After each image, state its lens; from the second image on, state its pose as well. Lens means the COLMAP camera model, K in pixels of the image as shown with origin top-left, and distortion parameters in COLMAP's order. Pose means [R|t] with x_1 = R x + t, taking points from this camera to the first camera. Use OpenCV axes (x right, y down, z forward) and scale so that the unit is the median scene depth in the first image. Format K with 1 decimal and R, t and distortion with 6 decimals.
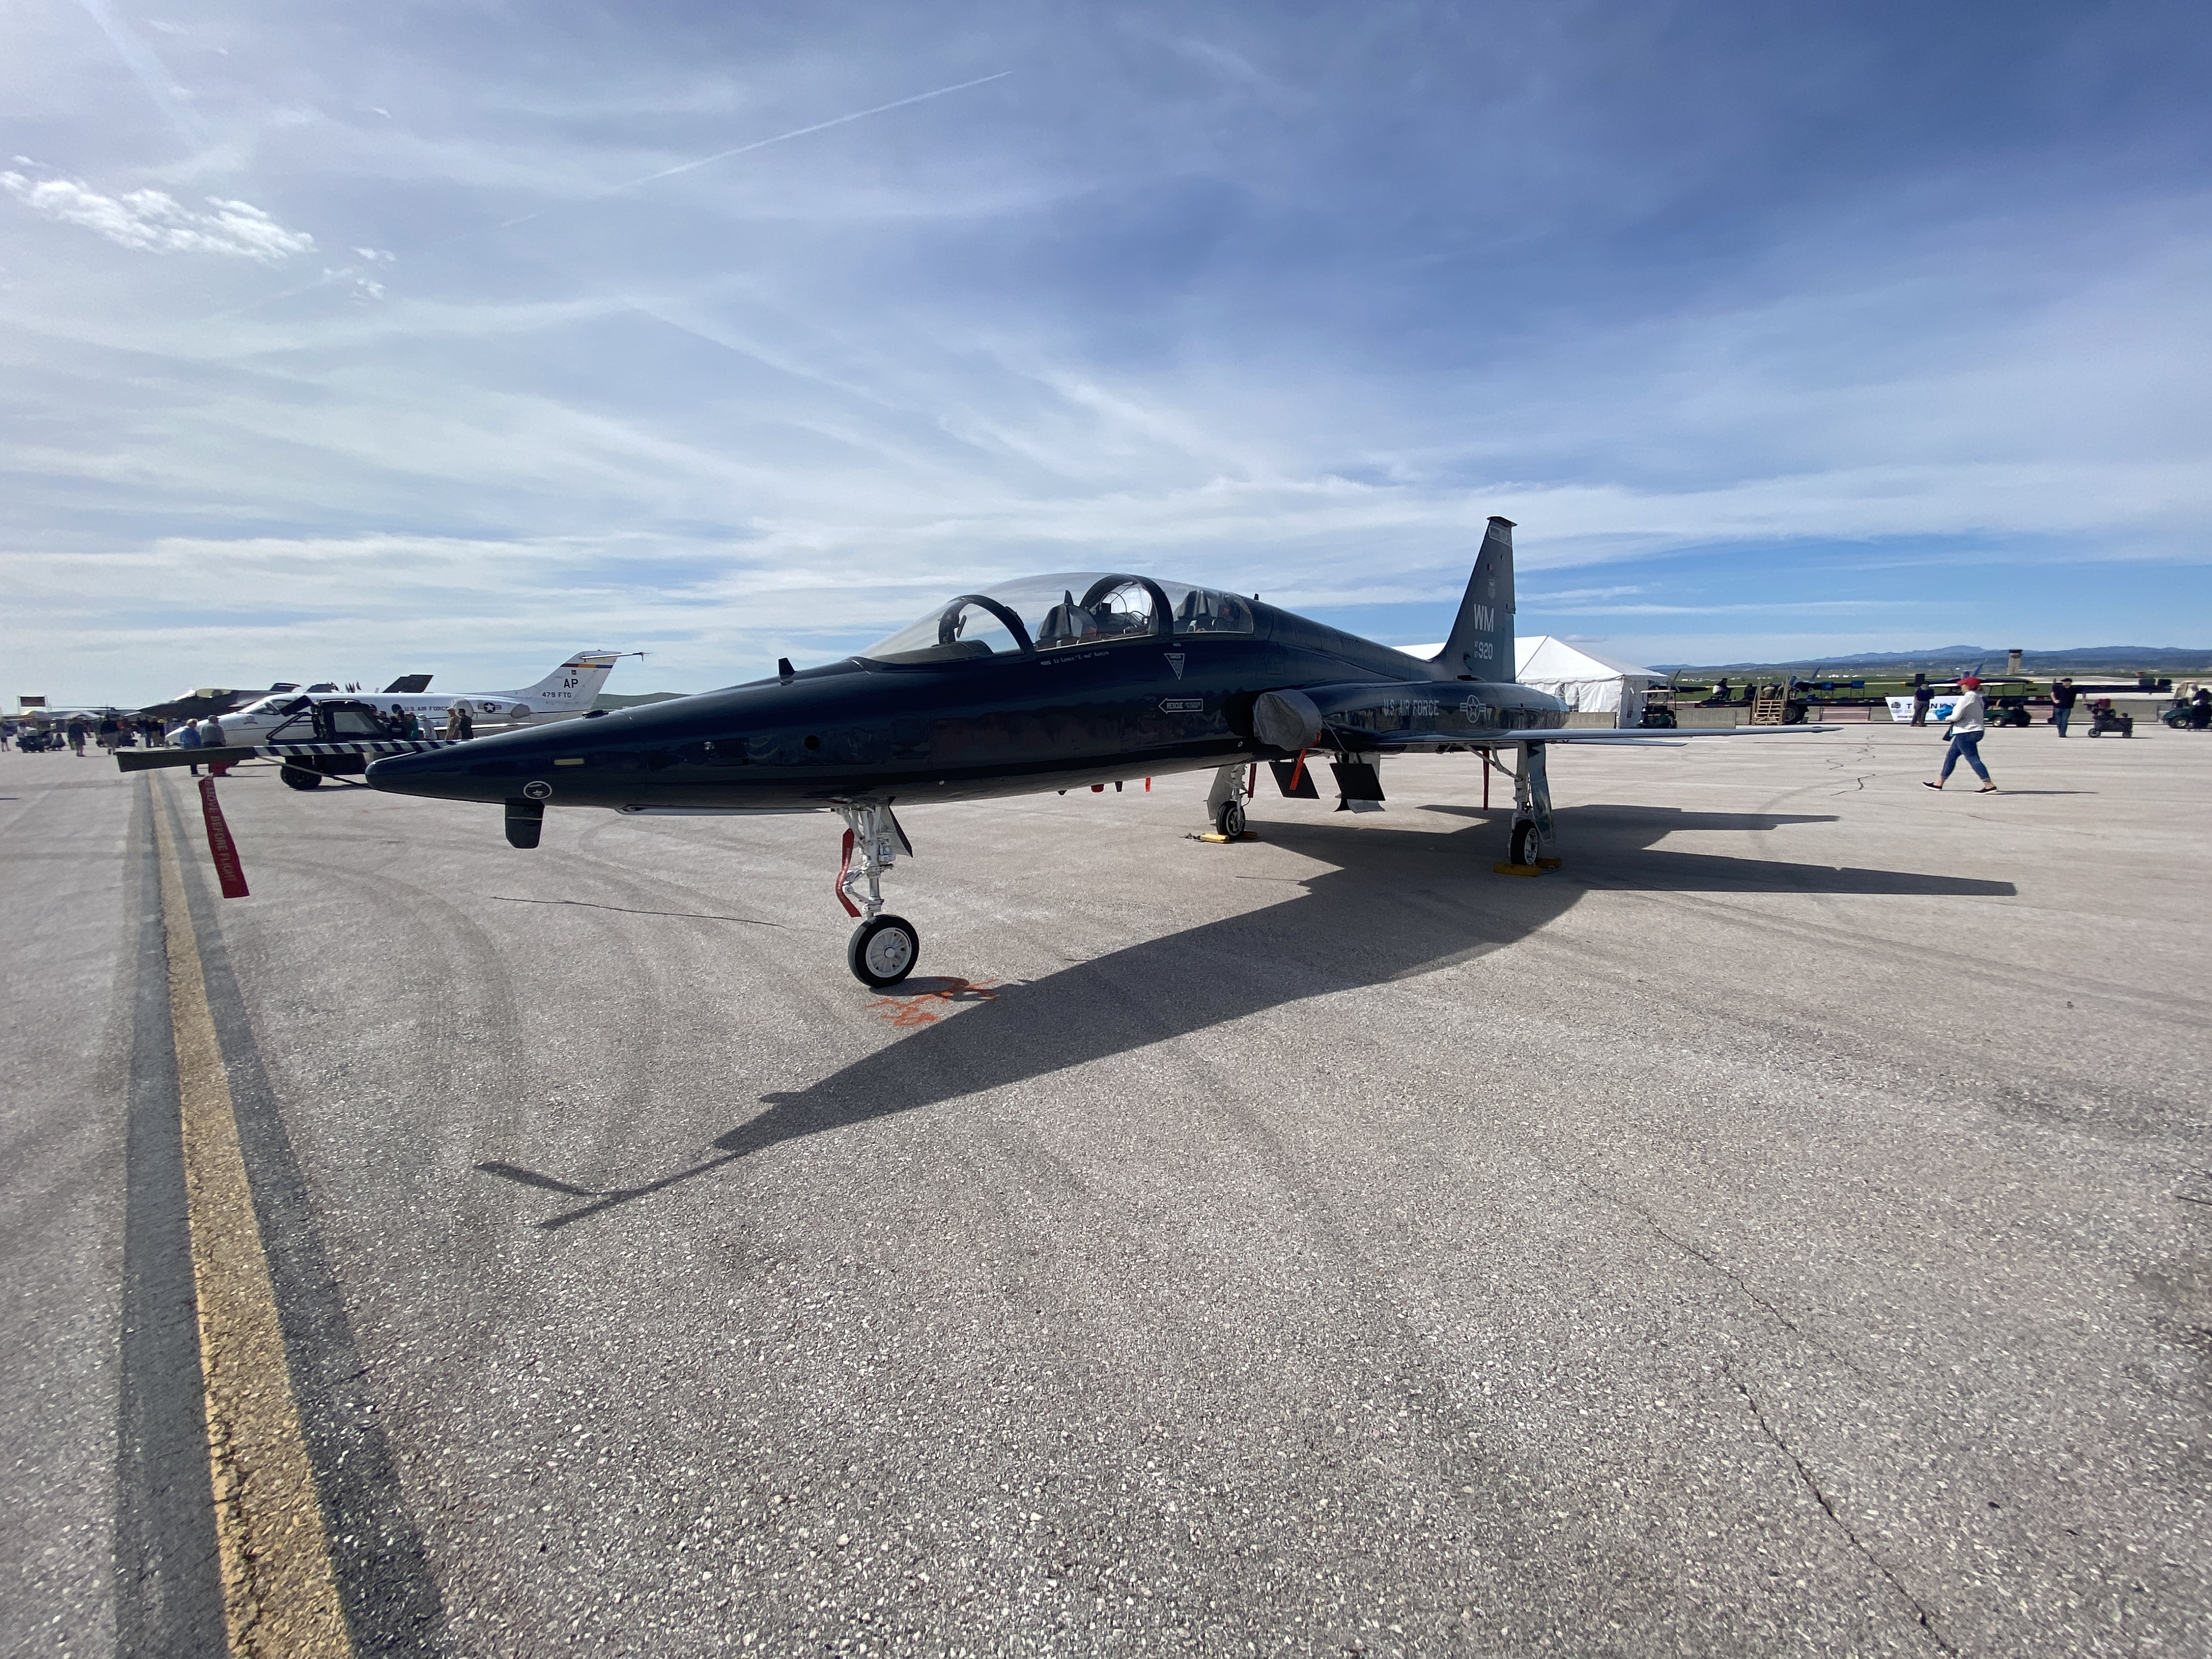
lens RADIAL K [[893.7, 0, 1101.4], [0, 893.7, 841.3], [0, 0, 1]] dist [0.006288, -0.003098]
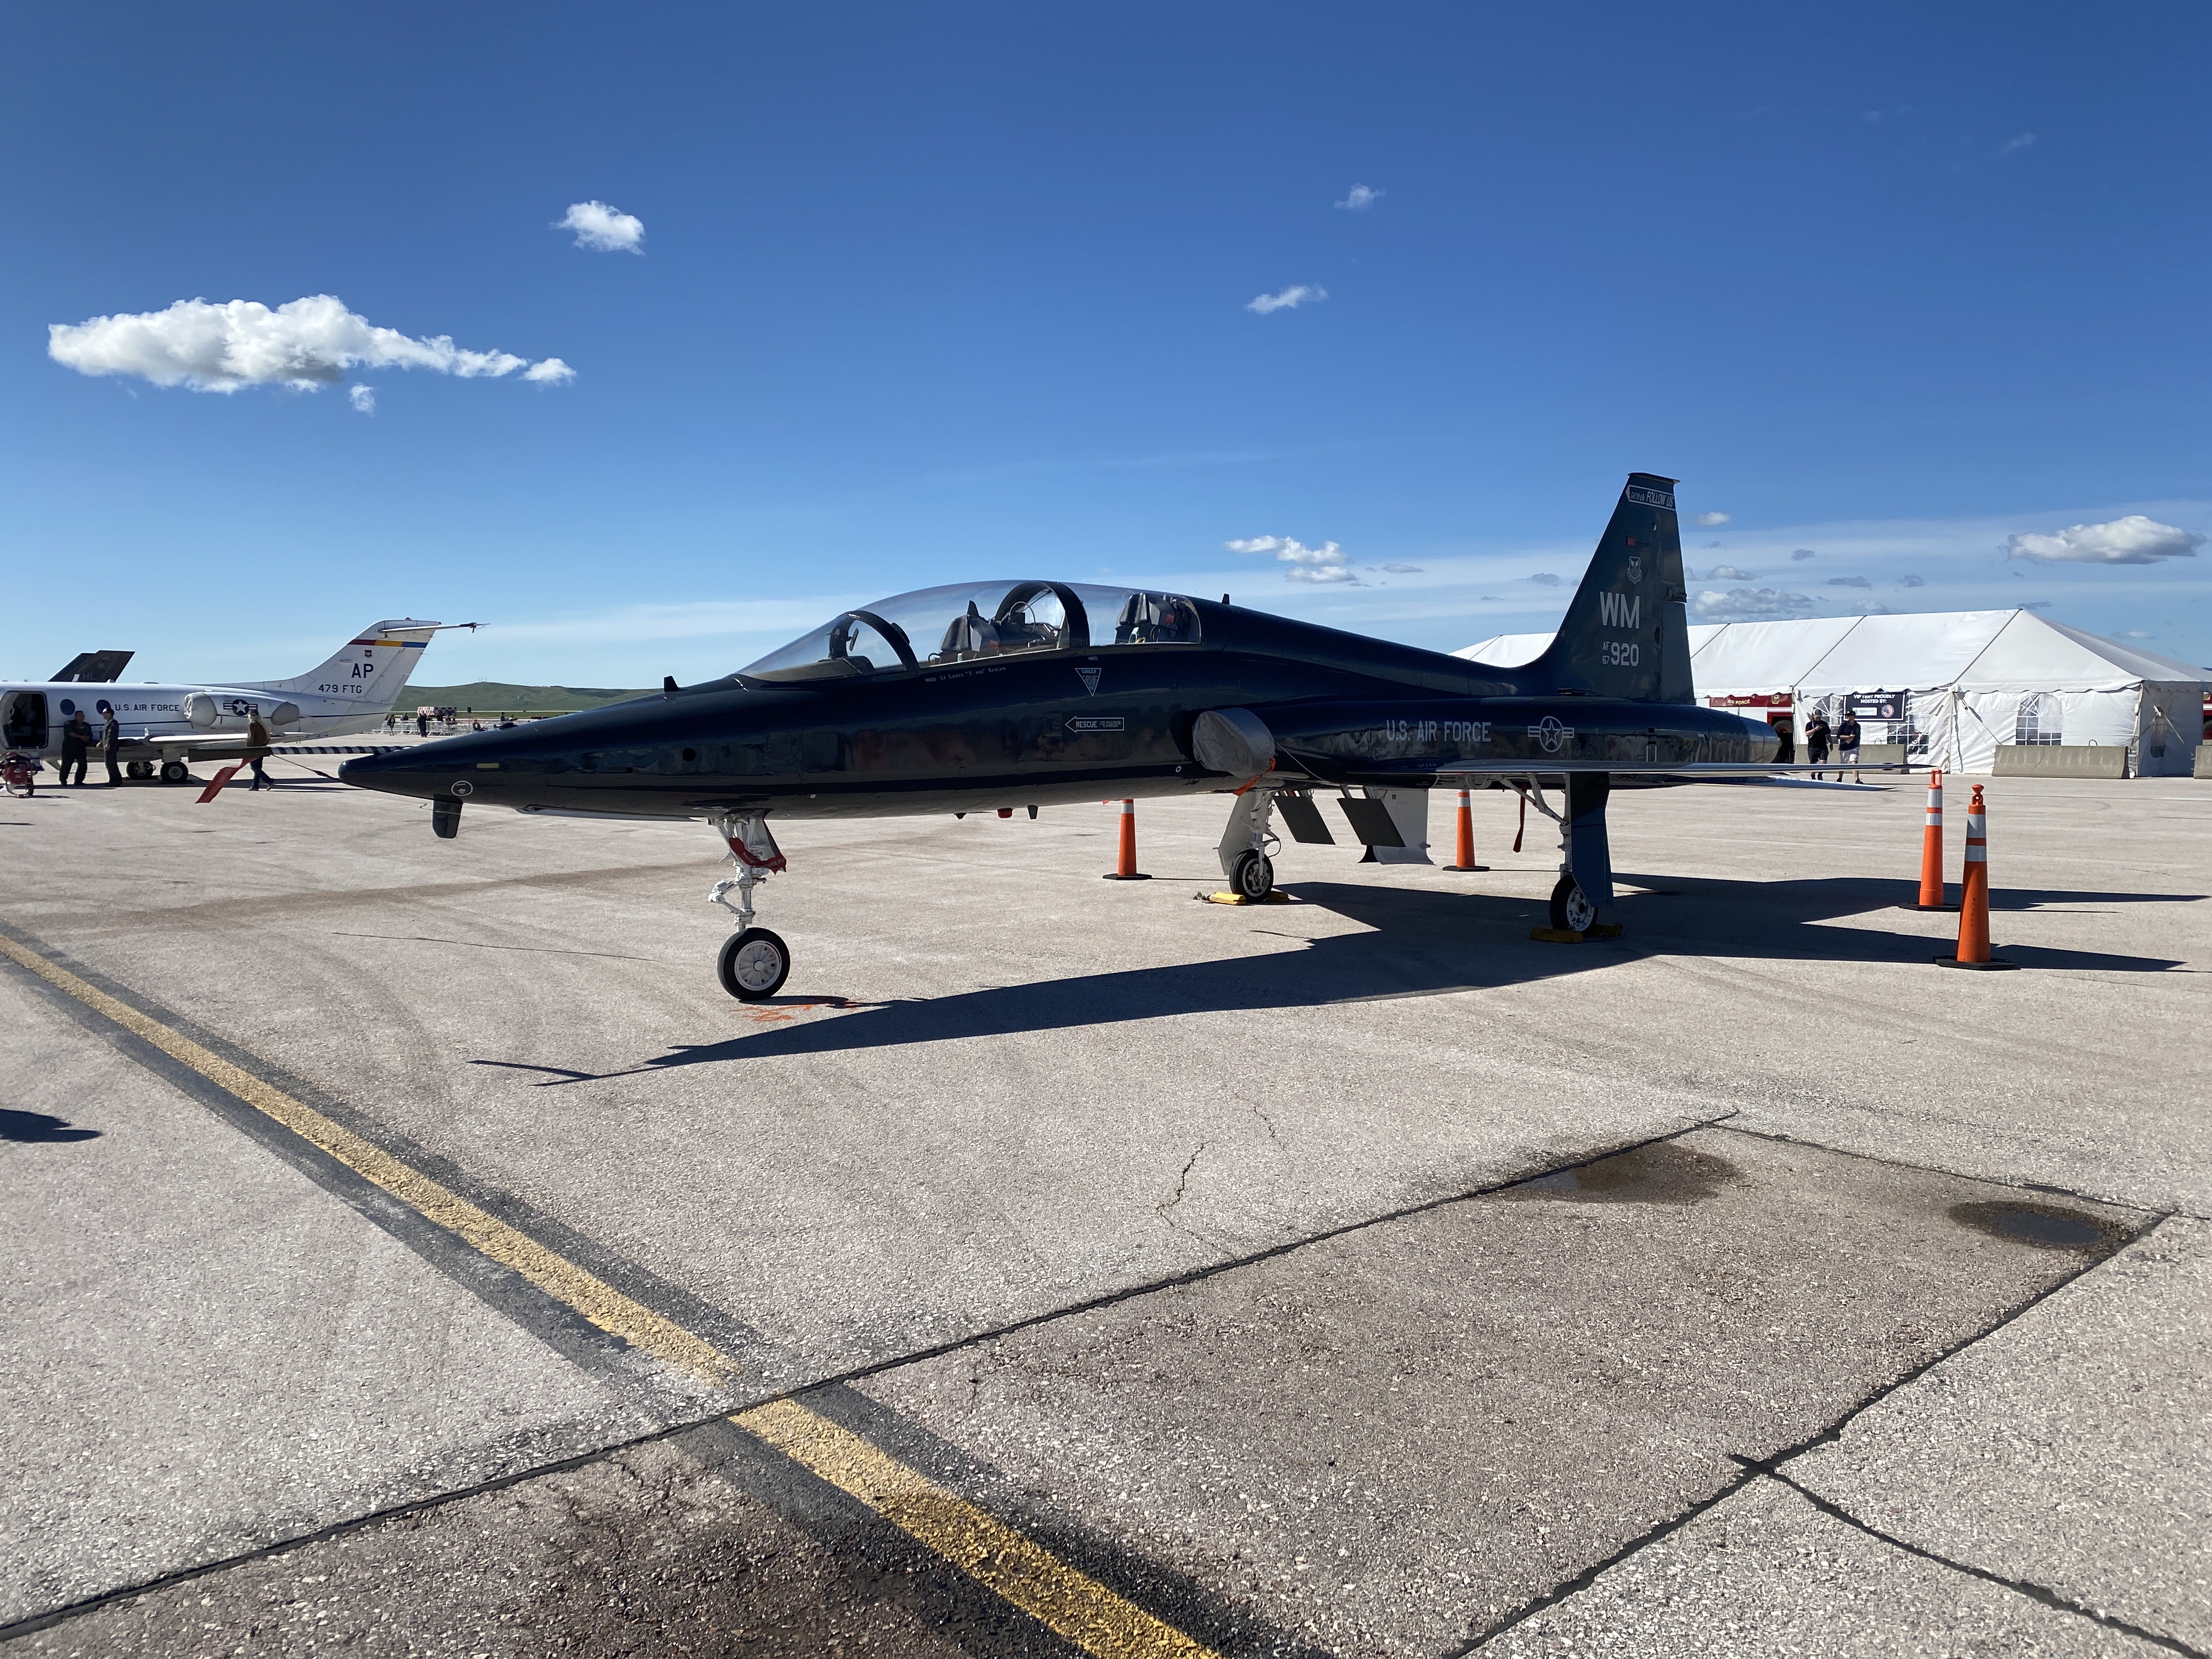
lens RADIAL K [[1691.4, 0, 1120.5], [0, 1691.4, 832.1], [0, 0, 1]] dist [0.009980, -0.012123]
pose [[0.995609, 0.020912, -0.091246, 0.281146], [-0.028310, 0.996349, -0.080545, 0.097609], [0.089228, 0.082775, 0.992566, -0.716609]]
